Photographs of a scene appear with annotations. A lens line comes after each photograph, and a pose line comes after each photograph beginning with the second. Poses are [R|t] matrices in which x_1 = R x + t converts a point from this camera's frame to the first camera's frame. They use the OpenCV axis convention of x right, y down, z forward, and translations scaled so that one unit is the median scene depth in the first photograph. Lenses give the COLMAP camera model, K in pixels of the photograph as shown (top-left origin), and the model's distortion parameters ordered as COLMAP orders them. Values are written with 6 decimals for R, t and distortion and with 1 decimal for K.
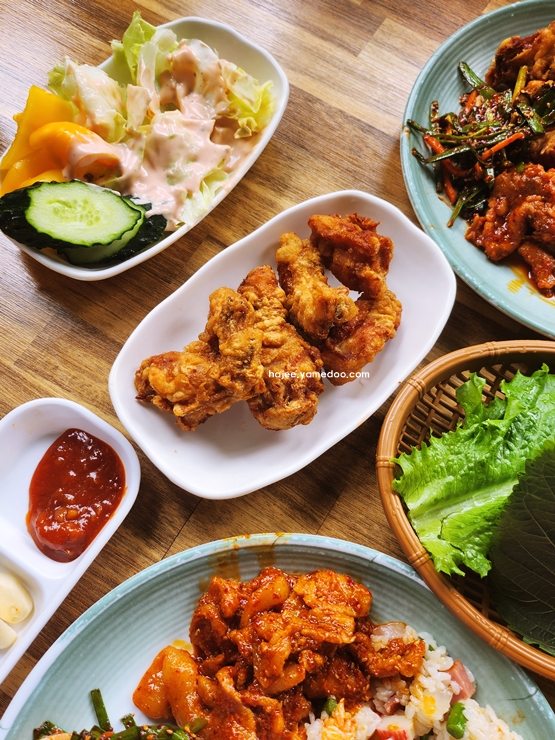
lens RADIAL K [[612.4, 0, 277.5], [0, 612.4, 370.0], [0, 0, 1]] dist [0.008792, -0.002997]
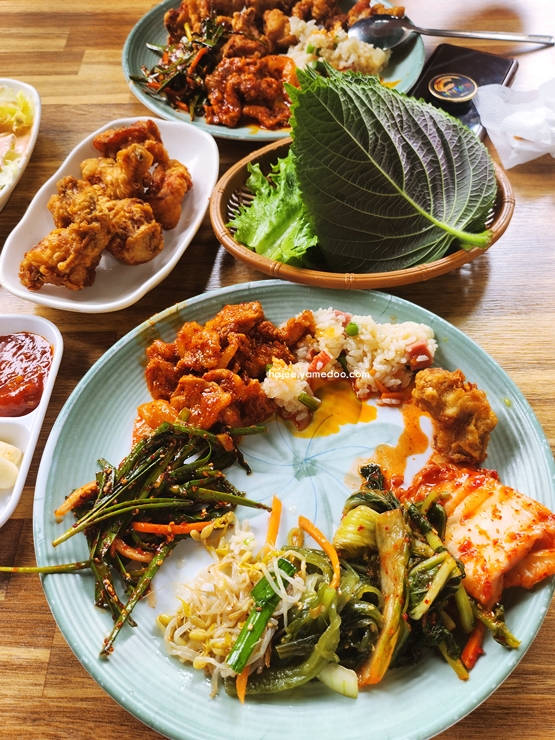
lens RADIAL K [[612.4, 0, 277.5], [0, 612.4, 370.0], [0, 0, 1]] dist [0.008792, -0.002997]
pose [[0.846113, -0.465109, 0.260320, -0.216855], [0.514501, 0.840272, -0.170974, 0.703352], [-0.139218, 0.278599, 0.950264, -0.218327]]
